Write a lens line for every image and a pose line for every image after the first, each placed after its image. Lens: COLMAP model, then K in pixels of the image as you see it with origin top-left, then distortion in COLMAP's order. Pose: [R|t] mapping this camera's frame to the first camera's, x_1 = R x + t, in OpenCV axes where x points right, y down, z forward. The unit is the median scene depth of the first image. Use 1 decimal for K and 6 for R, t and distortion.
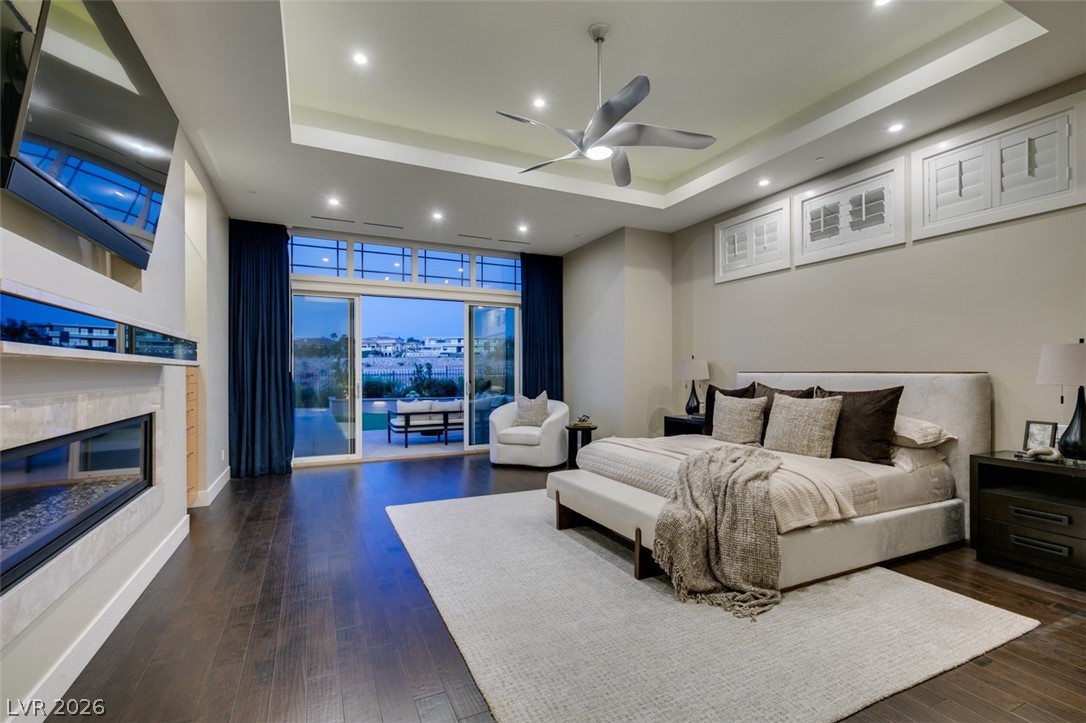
lens RADIAL K [[488.0, 0, 538.7], [0, 488.0, 365.1], [0, 0, 1]] dist [0.005059, -0.002289]
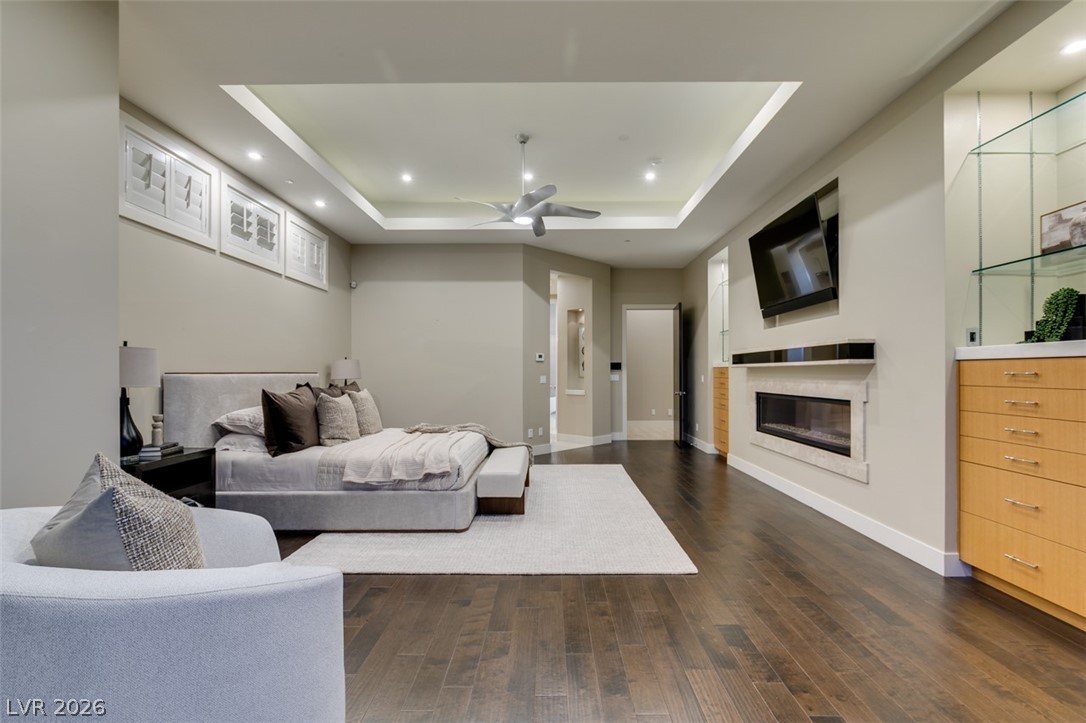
lens RADIAL K [[488.0, 0, 546.4], [0, 488.0, 368.8], [0, 0, 1]] dist [0.005059, -0.002289]
pose [[-0.900248, 0.007142, 0.435319, -0.266333], [-0.001894, 0.999792, -0.020320, 0.017046], [-0.435373, -0.019118, -0.900047, 1.064659]]
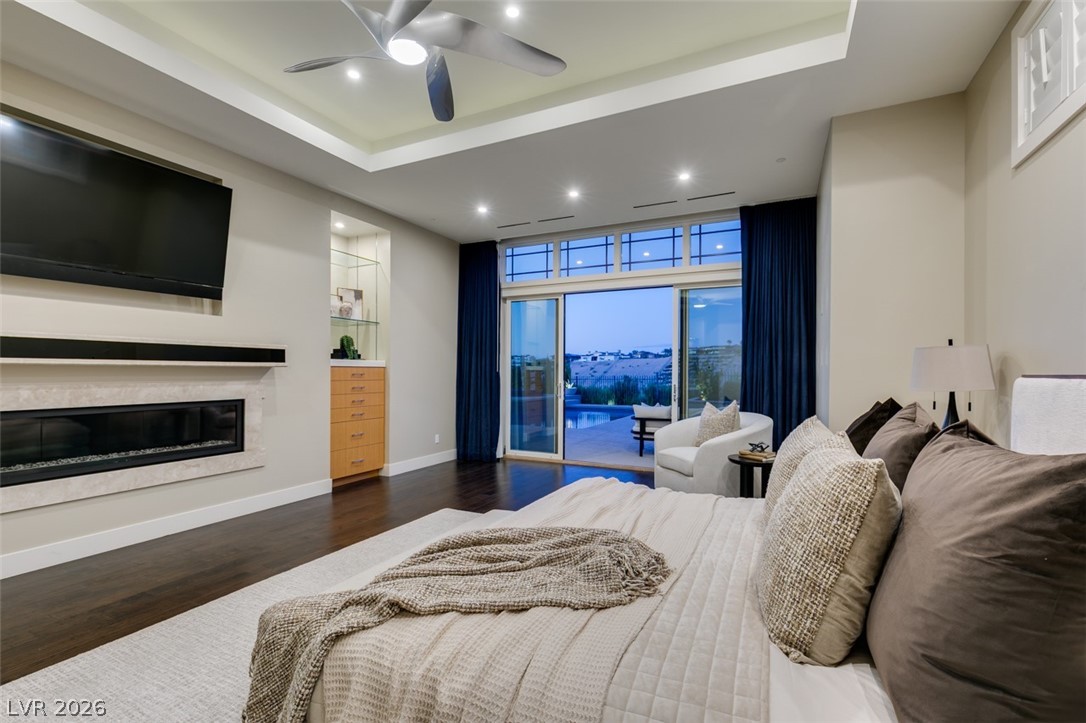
lens RADIAL K [[488.0, 0, 550.2], [0, 488.0, 368.5], [0, 0, 1]] dist [0.005059, -0.002289]
pose [[0.623637, -0.002318, -0.781711, 0.369017], [0.006238, 0.999979, 0.002011, 0.004570], [0.781690, -0.006130, 0.623638, 0.343903]]
